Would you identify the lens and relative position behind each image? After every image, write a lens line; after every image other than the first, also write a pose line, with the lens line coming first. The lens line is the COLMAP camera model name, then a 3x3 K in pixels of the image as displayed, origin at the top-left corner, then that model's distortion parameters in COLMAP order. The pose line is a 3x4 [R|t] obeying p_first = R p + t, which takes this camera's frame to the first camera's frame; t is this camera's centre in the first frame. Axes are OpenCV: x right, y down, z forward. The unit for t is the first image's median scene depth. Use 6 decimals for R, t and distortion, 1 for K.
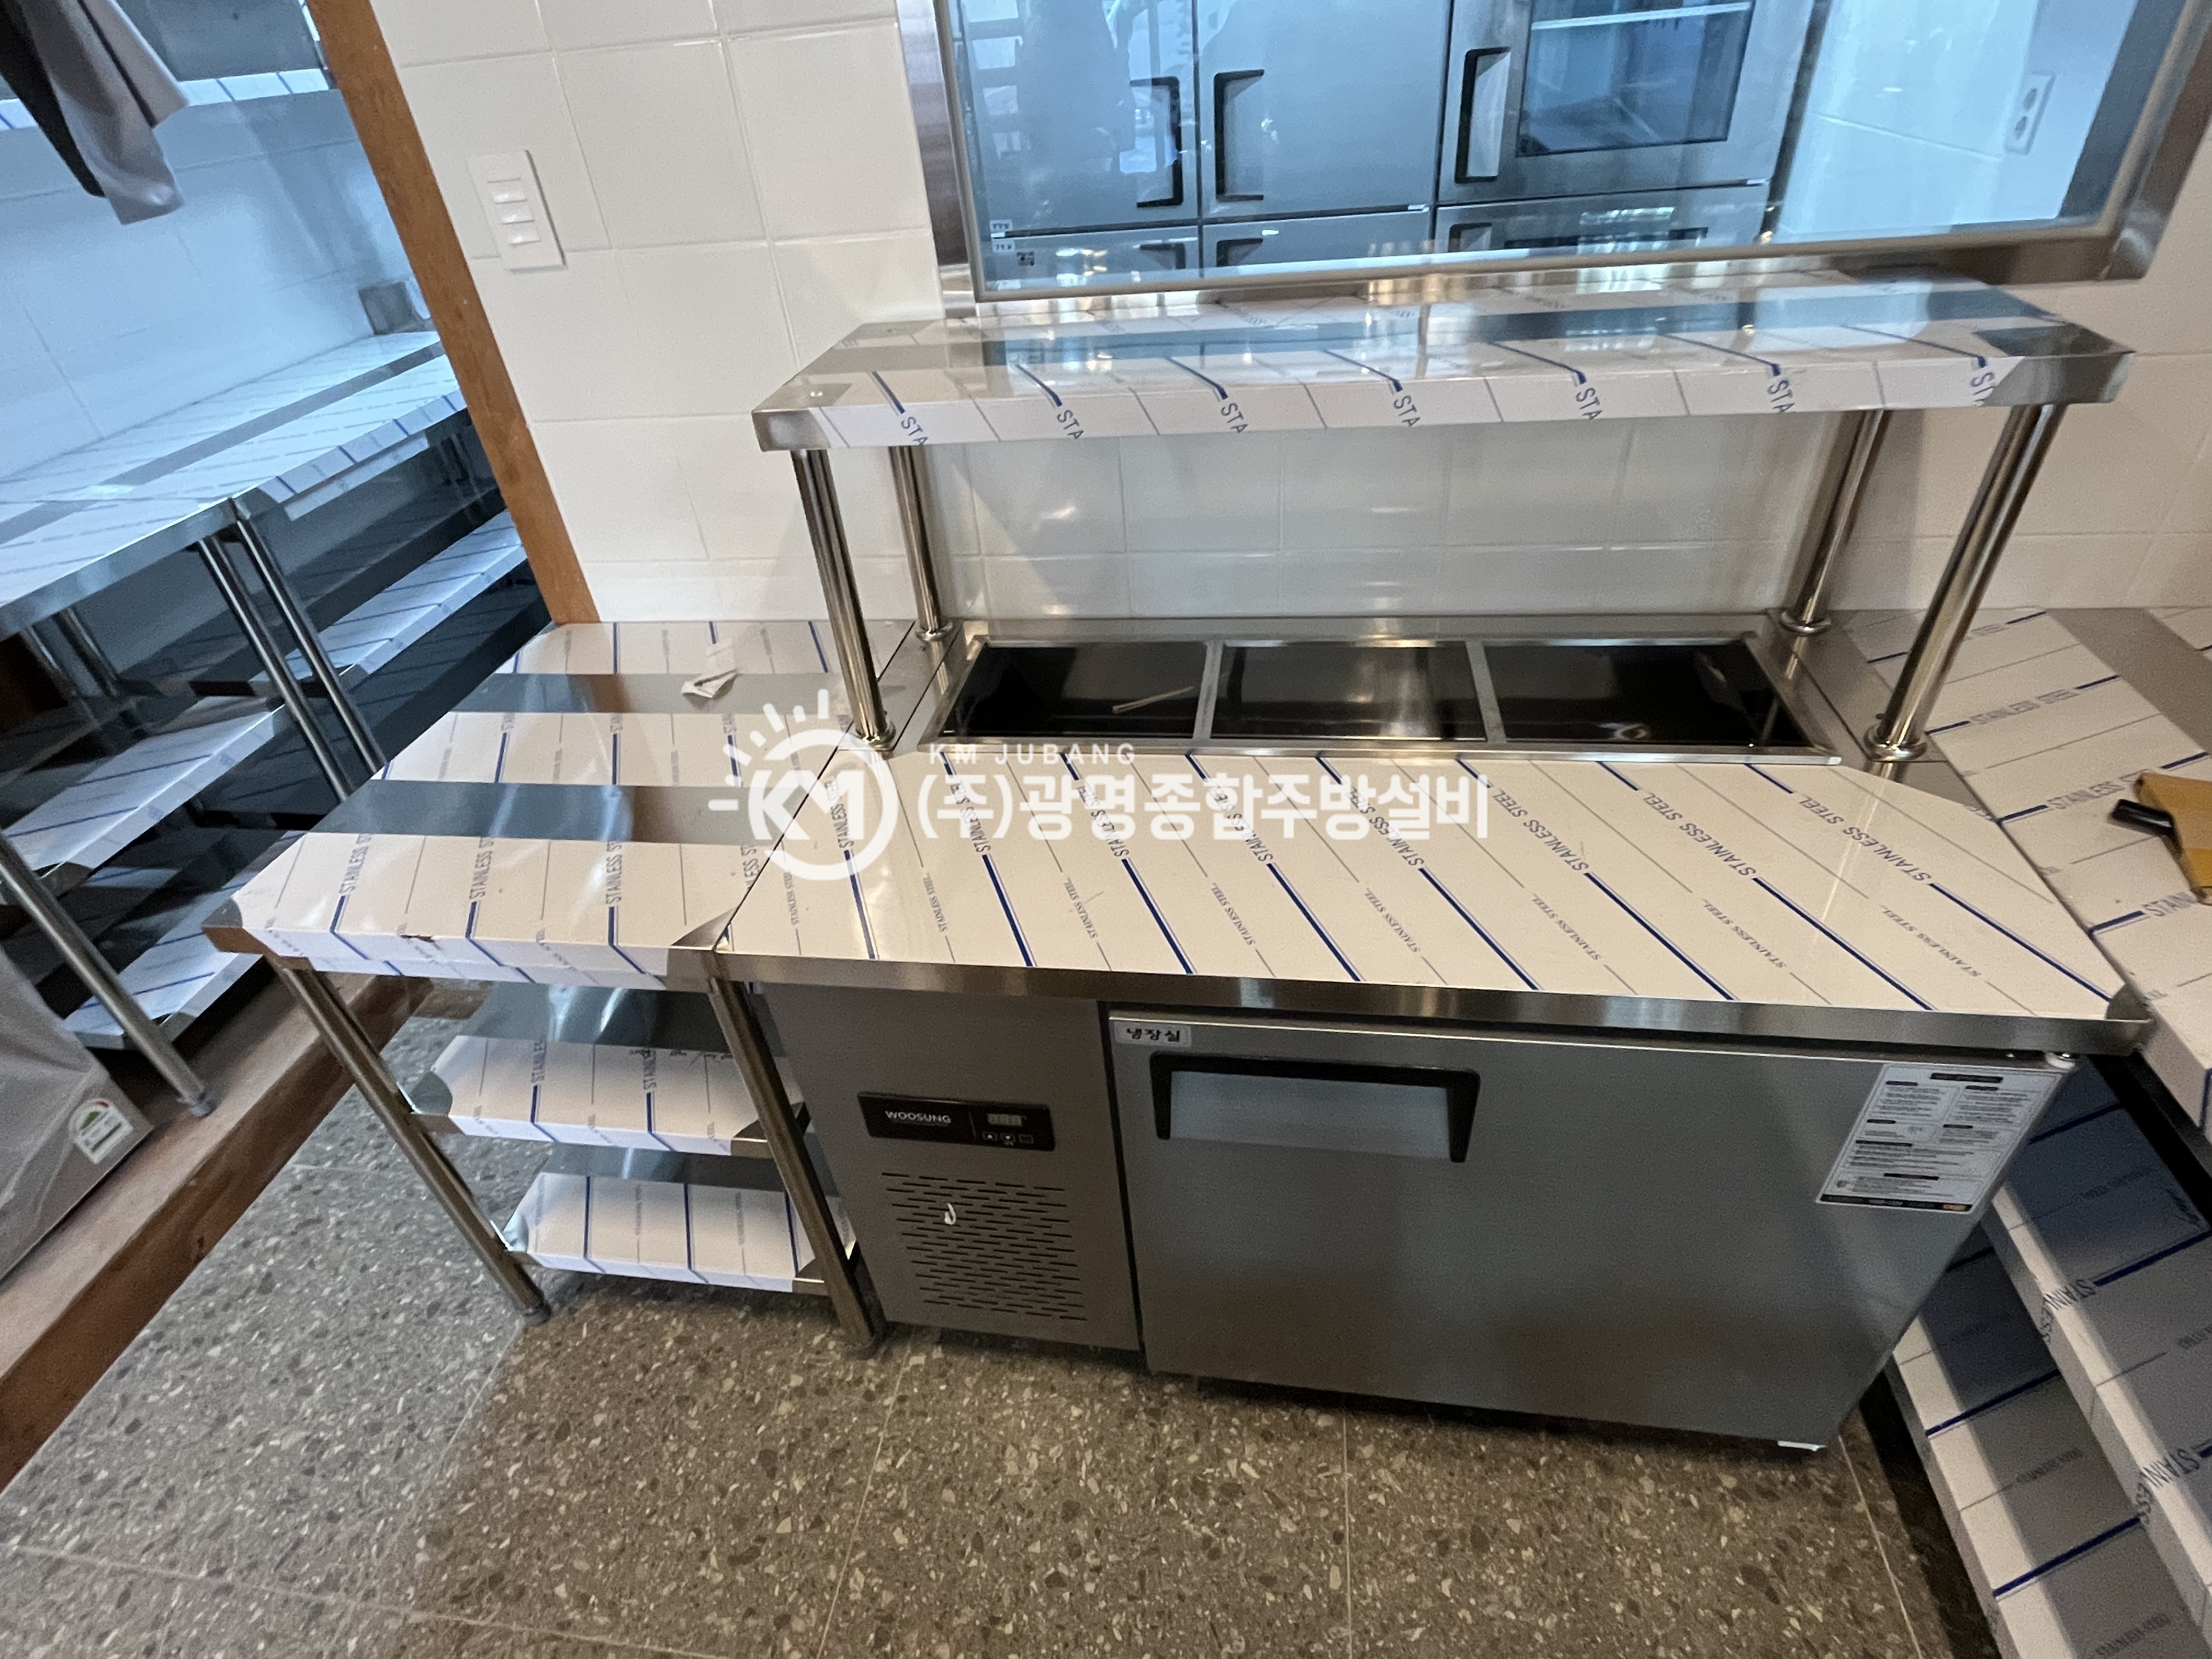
lens RADIAL K [[1119.0, 0, 1095.0], [0, 1119.0, 828.6], [0, 0, 1]] dist [-0.002732, -0.001342]
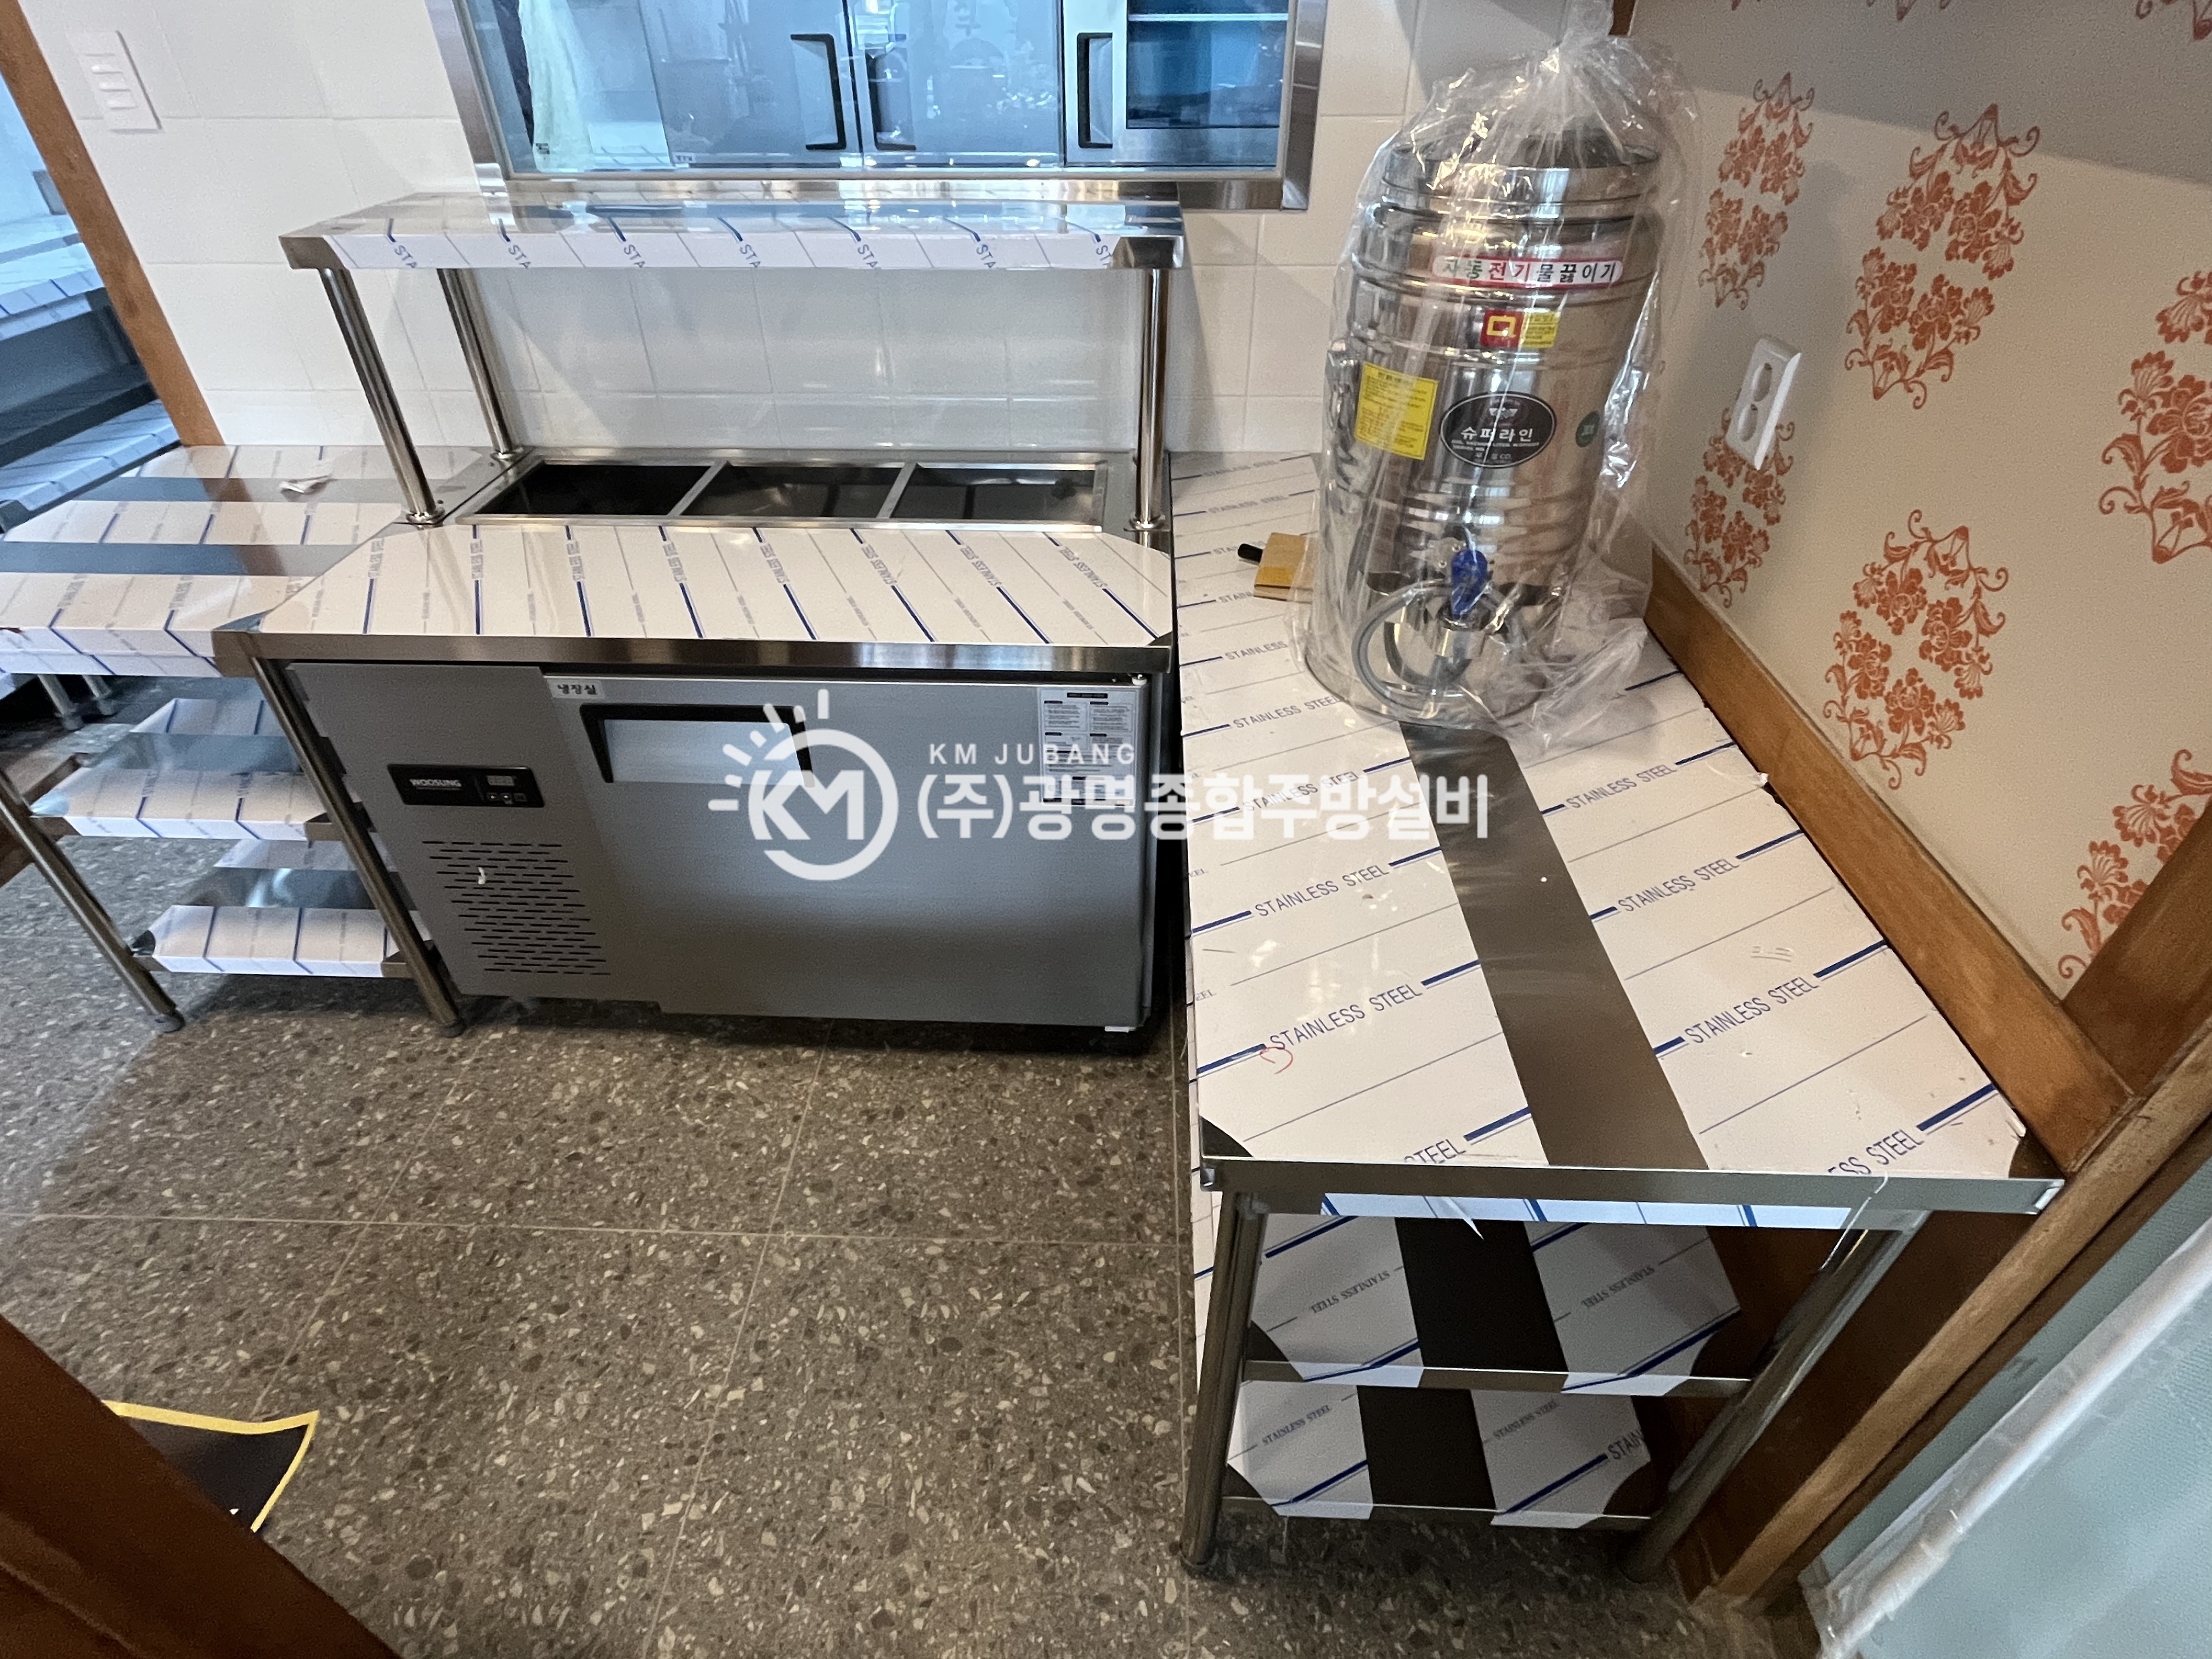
lens RADIAL K [[1119.0, 0, 1089.9], [0, 1119.0, 823.2], [0, 0, 1]] dist [-0.002732, -0.001342]
pose [[0.990903, -0.005461, 0.134470, 0.370978], [0.003815, 0.999915, 0.012501, 0.249488], [-0.134526, -0.011874, 0.990839, -0.365134]]
